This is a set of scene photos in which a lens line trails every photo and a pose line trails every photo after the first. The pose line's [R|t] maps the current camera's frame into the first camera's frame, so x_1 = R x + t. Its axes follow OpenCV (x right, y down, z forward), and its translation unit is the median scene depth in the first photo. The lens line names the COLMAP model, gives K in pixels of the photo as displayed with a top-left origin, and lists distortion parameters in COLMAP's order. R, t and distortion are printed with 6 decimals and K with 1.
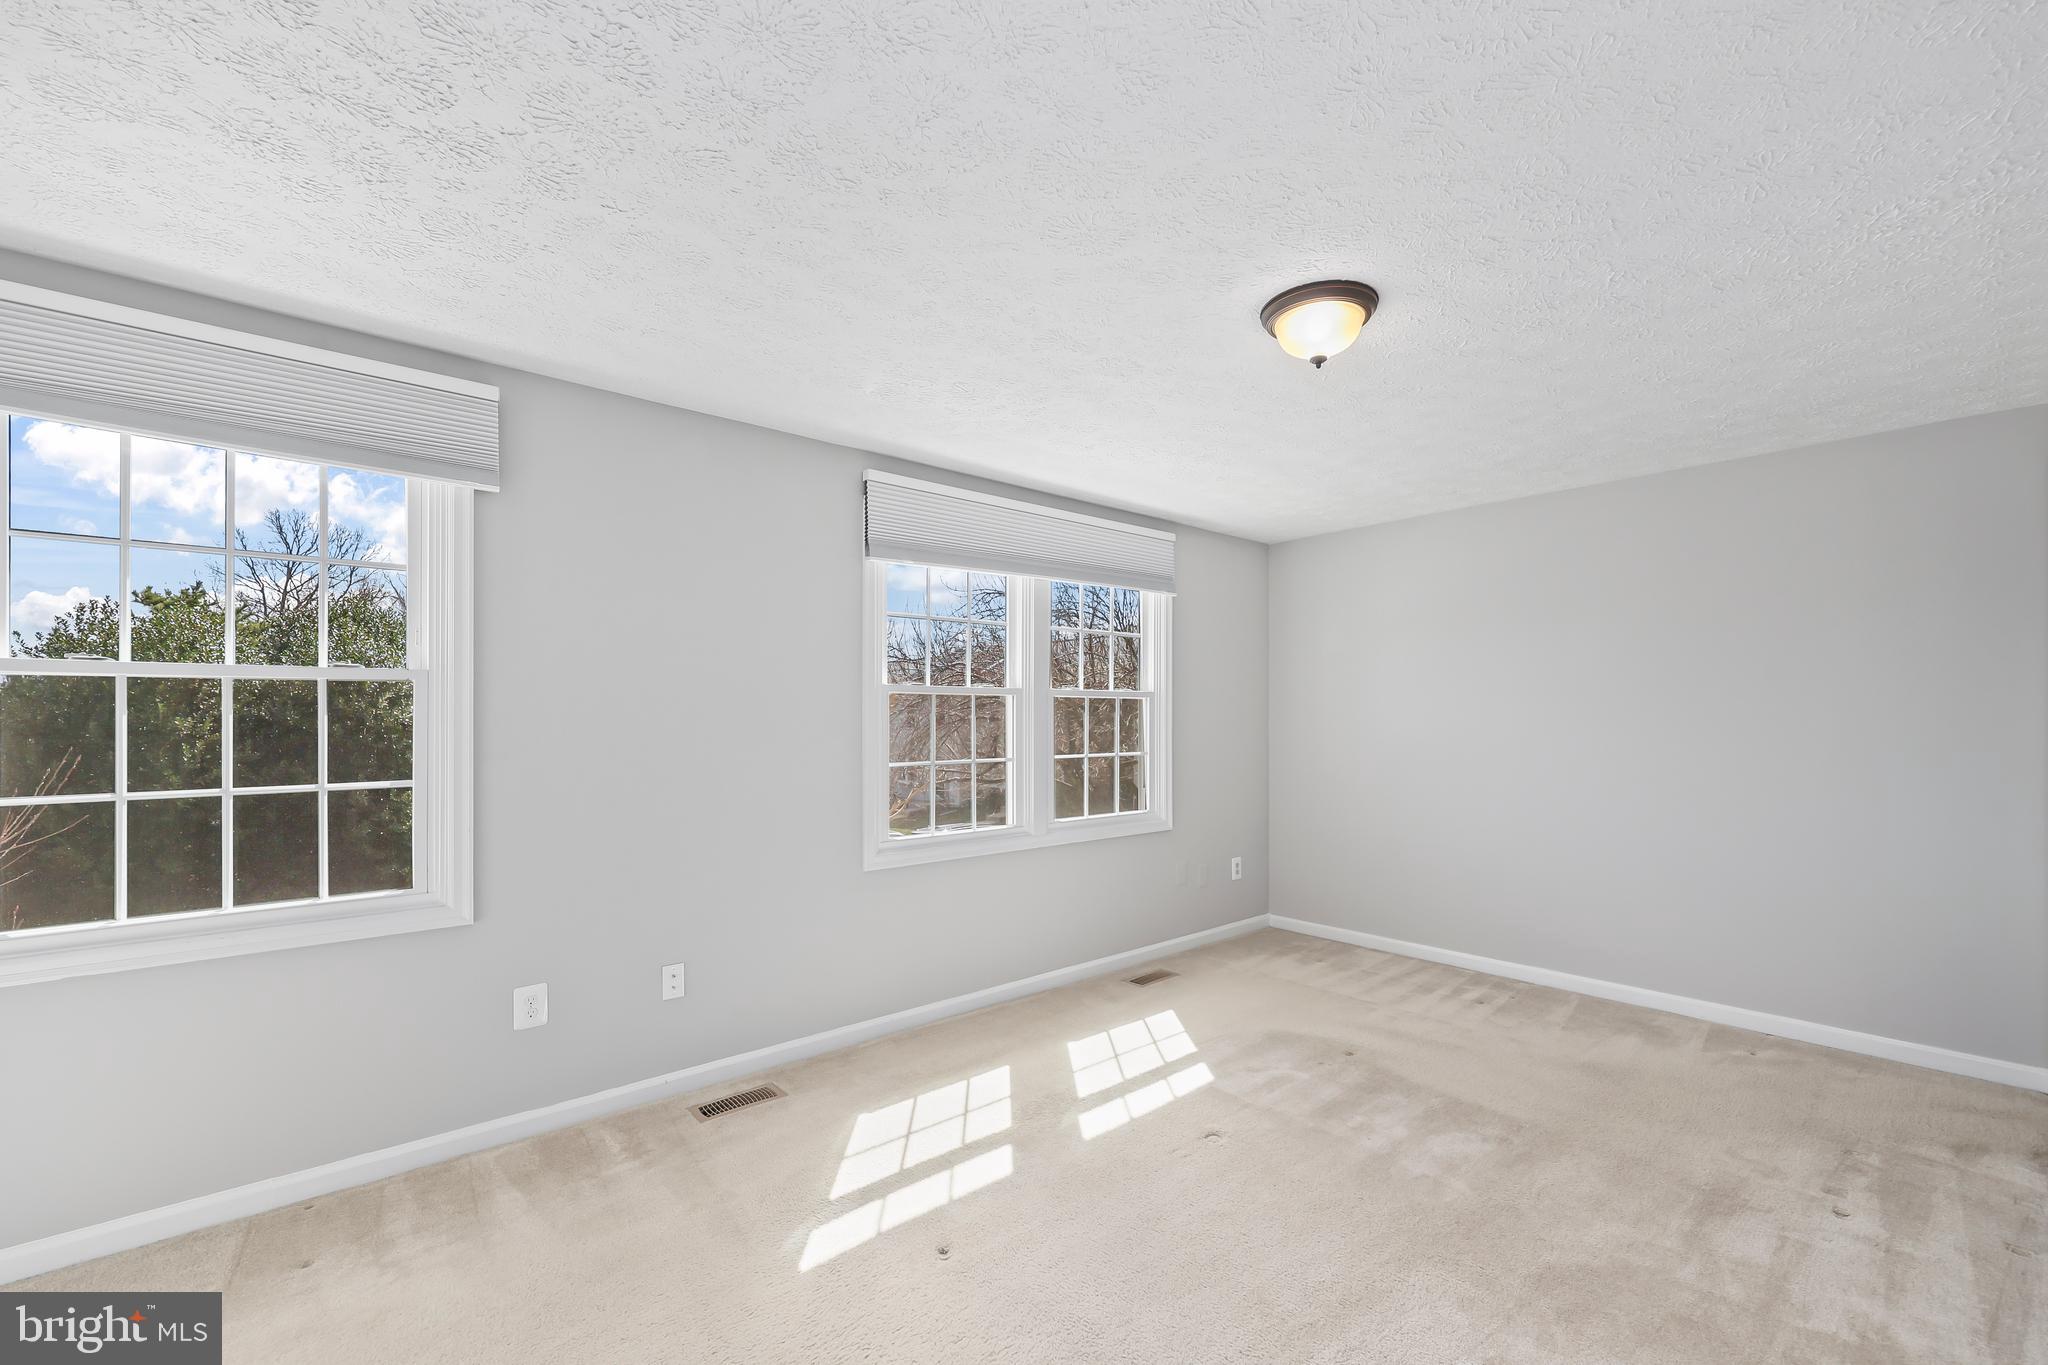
lens RADIAL K [[834.8, 0, 1027.6], [0, 834.8, 718.9], [0, 0, 1]] dist [0.000519, 0.000640]
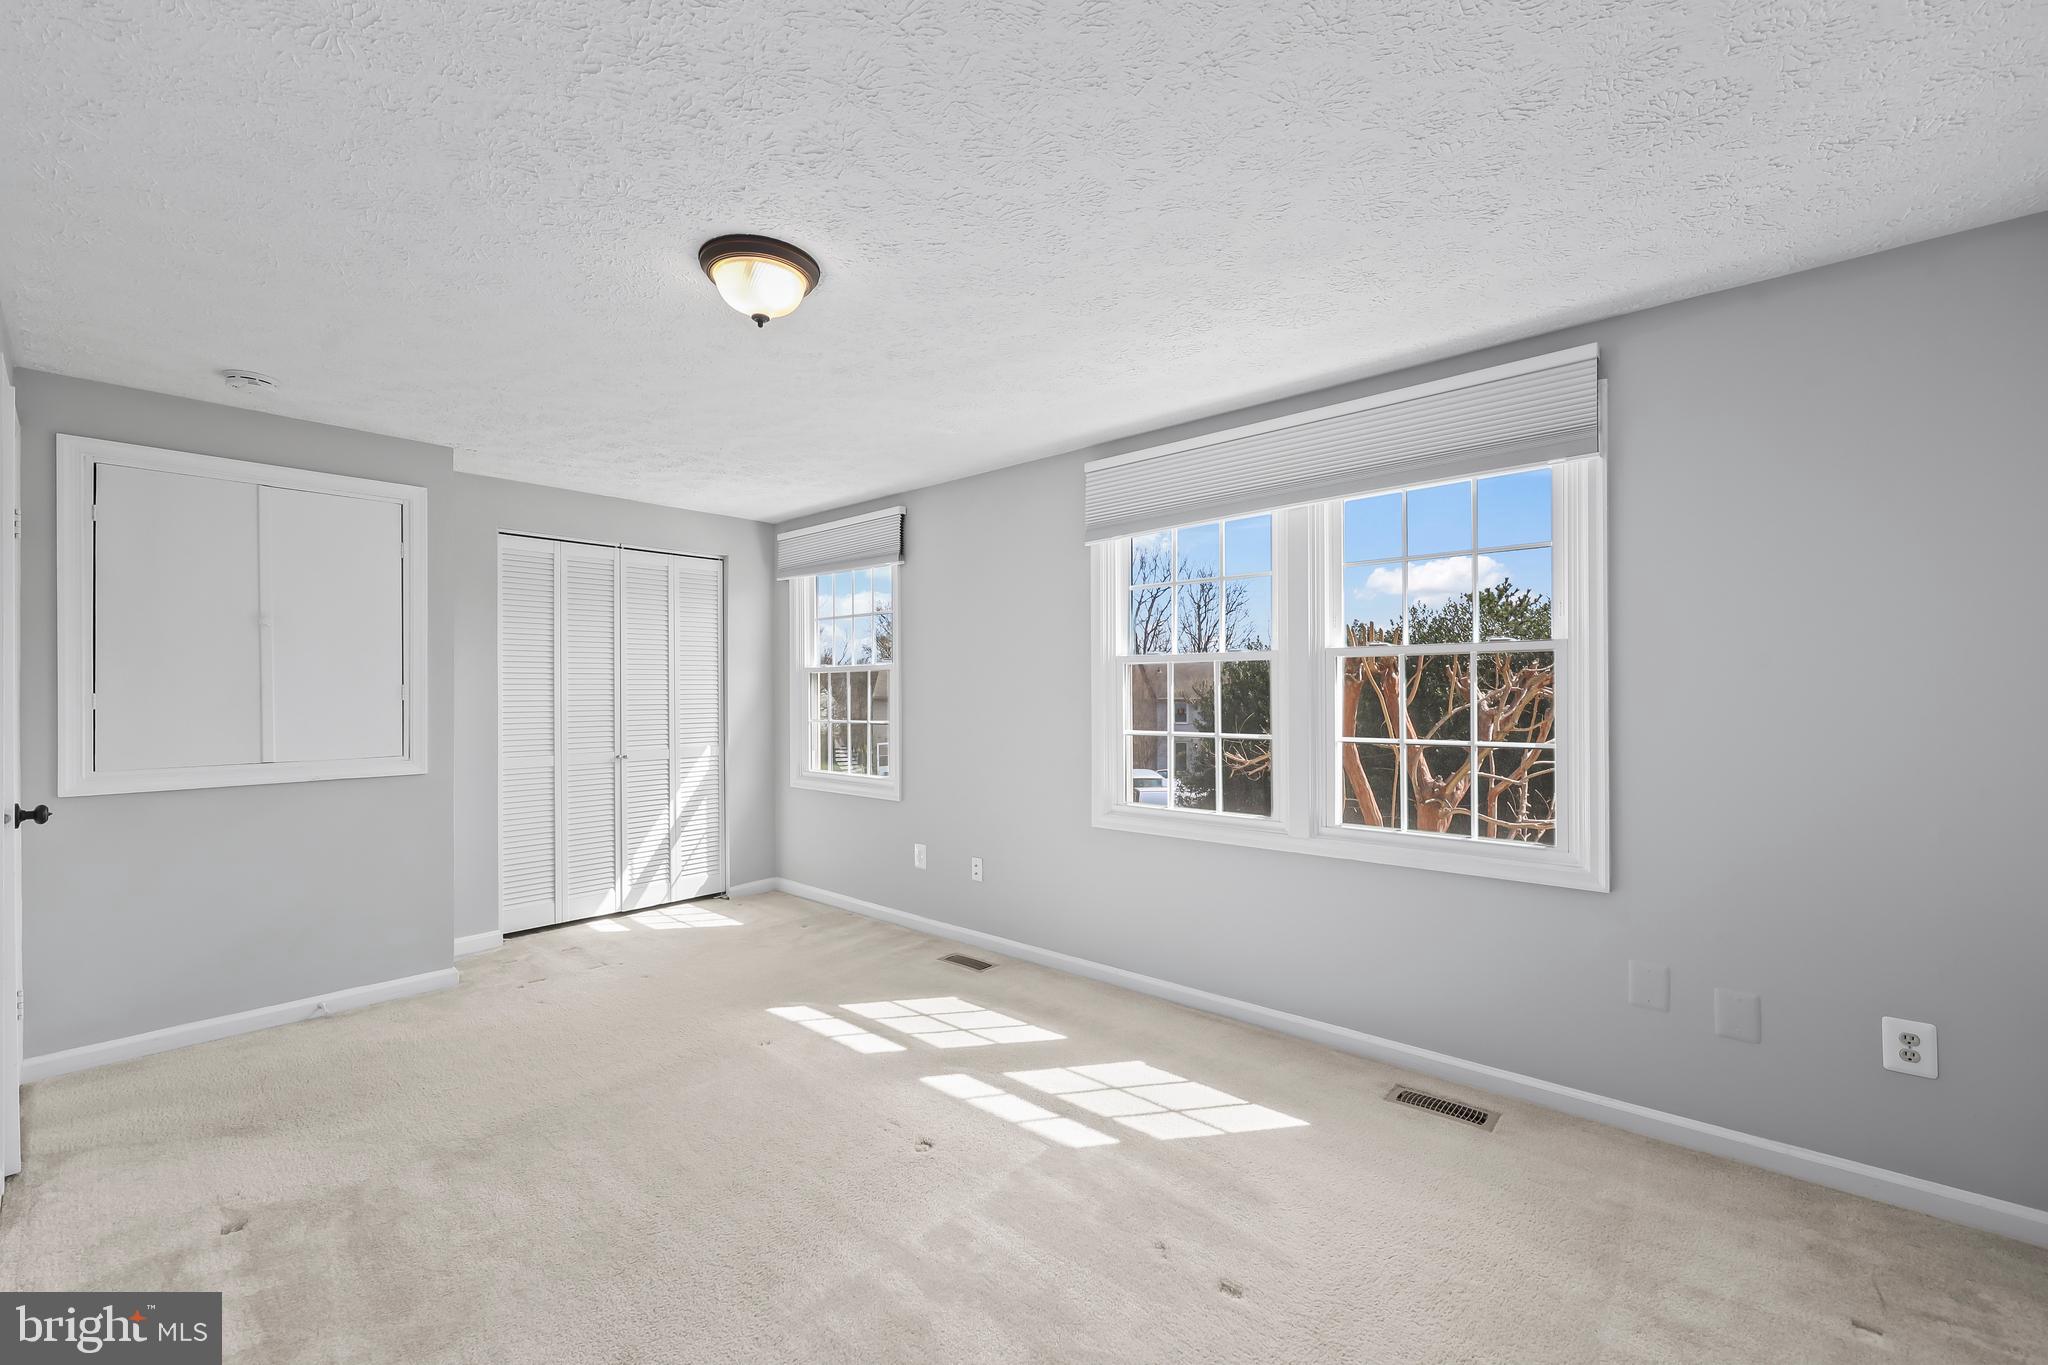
lens RADIAL K [[834.8, 0, 1018.2], [0, 834.8, 688.1], [0, 0, 1]] dist [0.000519, 0.000640]
pose [[0.136392, -0.001326, -0.990654, 0.843639], [0.005513, 0.999985, -0.000580, -0.000481], [0.990640, -0.005382, 0.136397, 0.716347]]
